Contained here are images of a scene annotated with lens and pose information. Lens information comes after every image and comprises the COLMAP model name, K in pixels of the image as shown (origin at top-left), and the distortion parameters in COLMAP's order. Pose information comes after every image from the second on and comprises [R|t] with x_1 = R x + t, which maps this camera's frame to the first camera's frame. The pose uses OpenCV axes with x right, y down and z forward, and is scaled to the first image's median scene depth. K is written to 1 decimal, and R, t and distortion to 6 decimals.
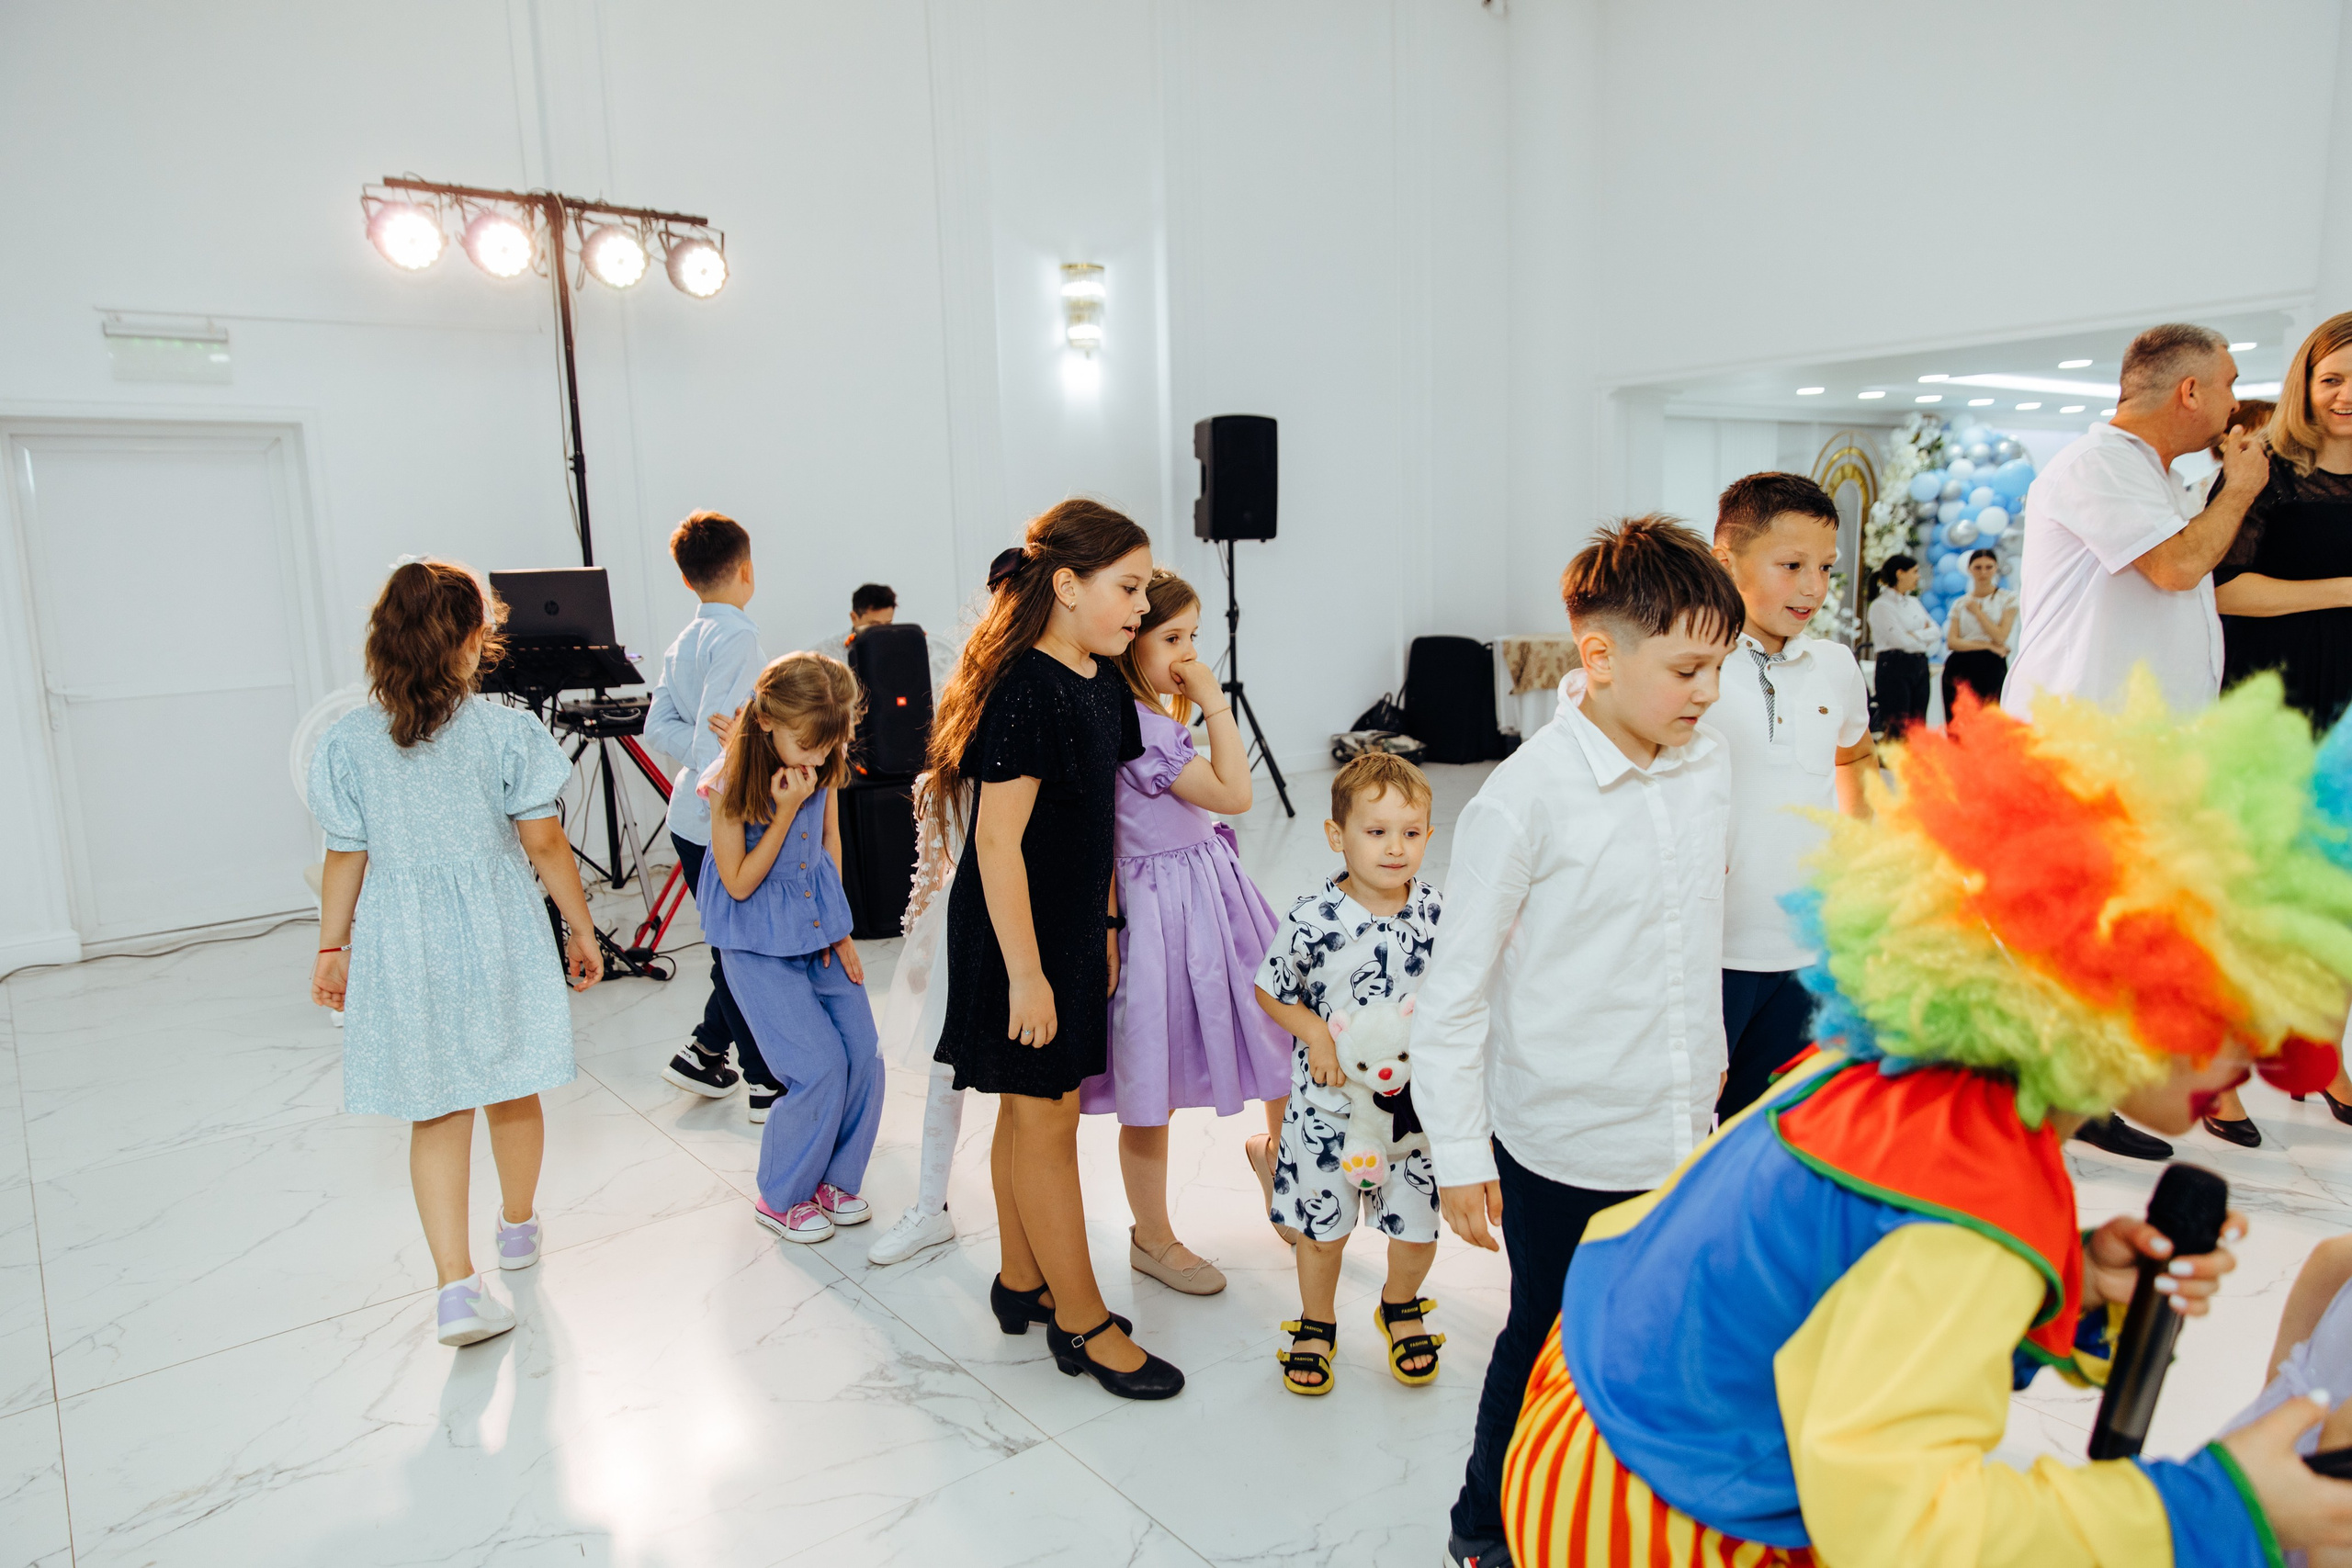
lens RADIAL K [[1508.4, 0, 1184.2], [0, 1508.4, 780.9], [0, 0, 1]] dist [-0.001108, -0.000697]
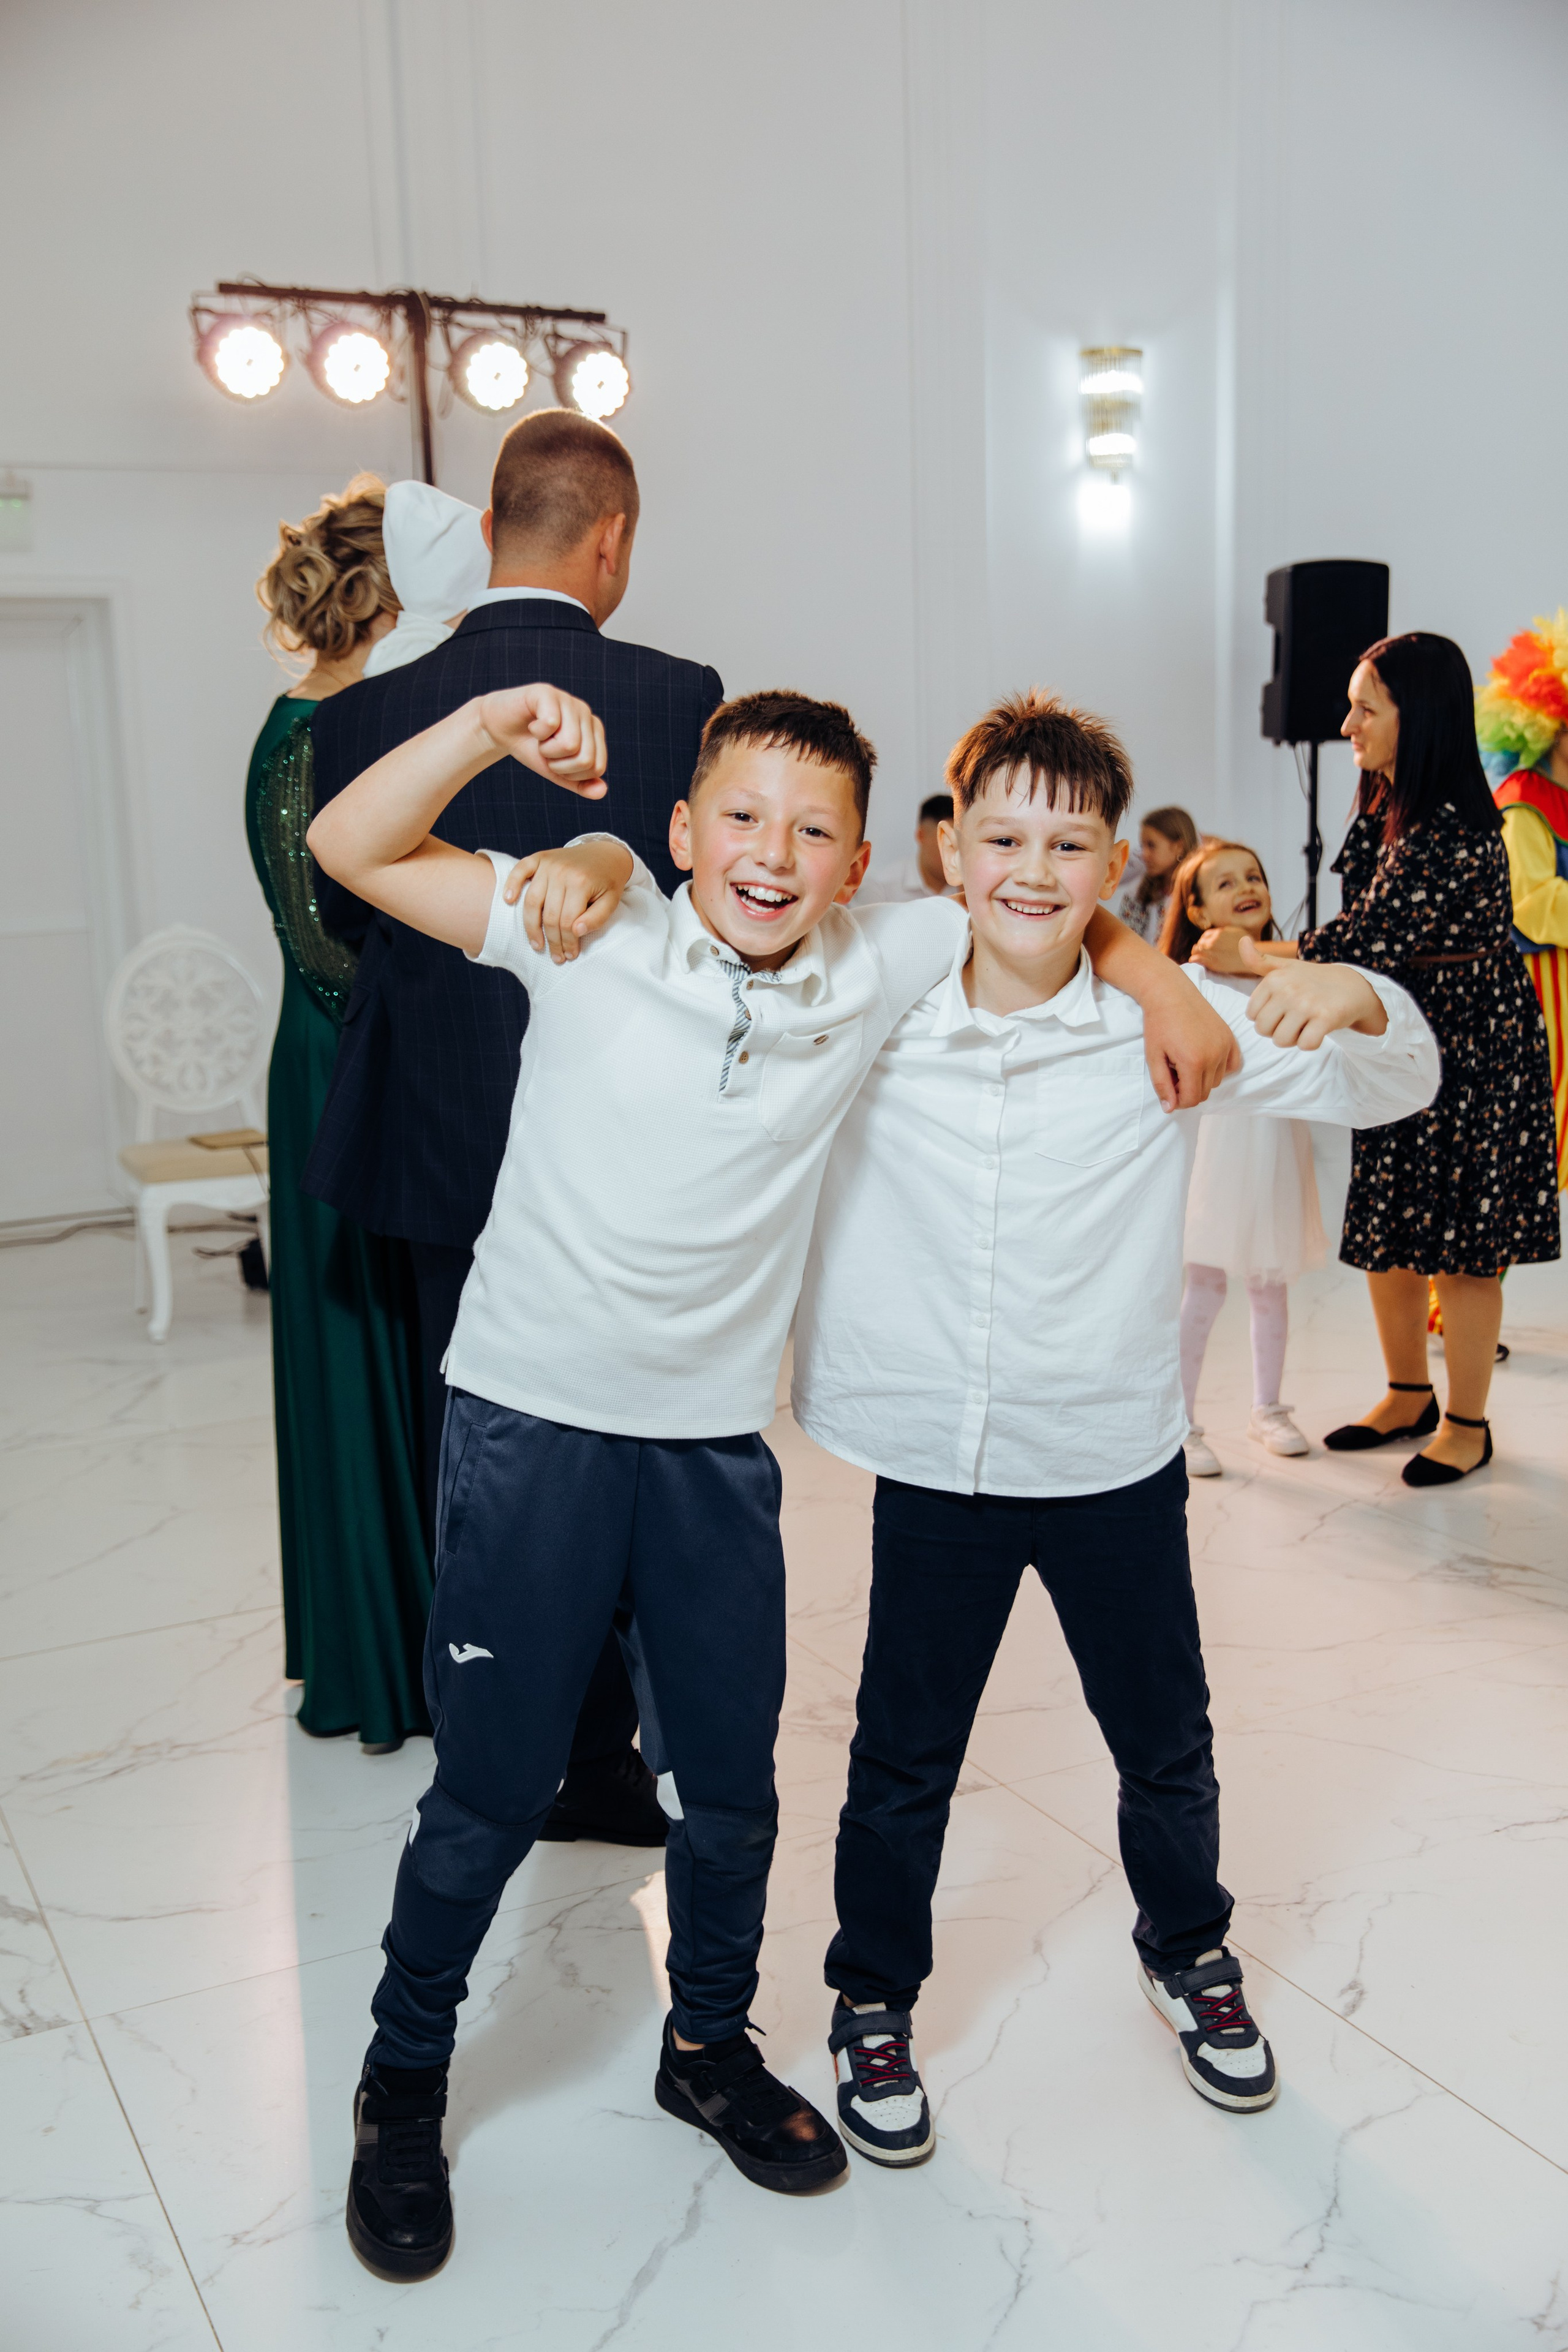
lens RADIAL K [[2305.1, 0, 776.5], [0, 2305.1, 1170.2], [0, 0, 1]] dist [0.007555, 0.016246]
pose [[0.978355, 0.034126, -0.204099, 0.016001], [-0.029216, 0.999208, 0.027022, 0.020052], [0.204860, -0.020475, 0.978577, -0.118956]]
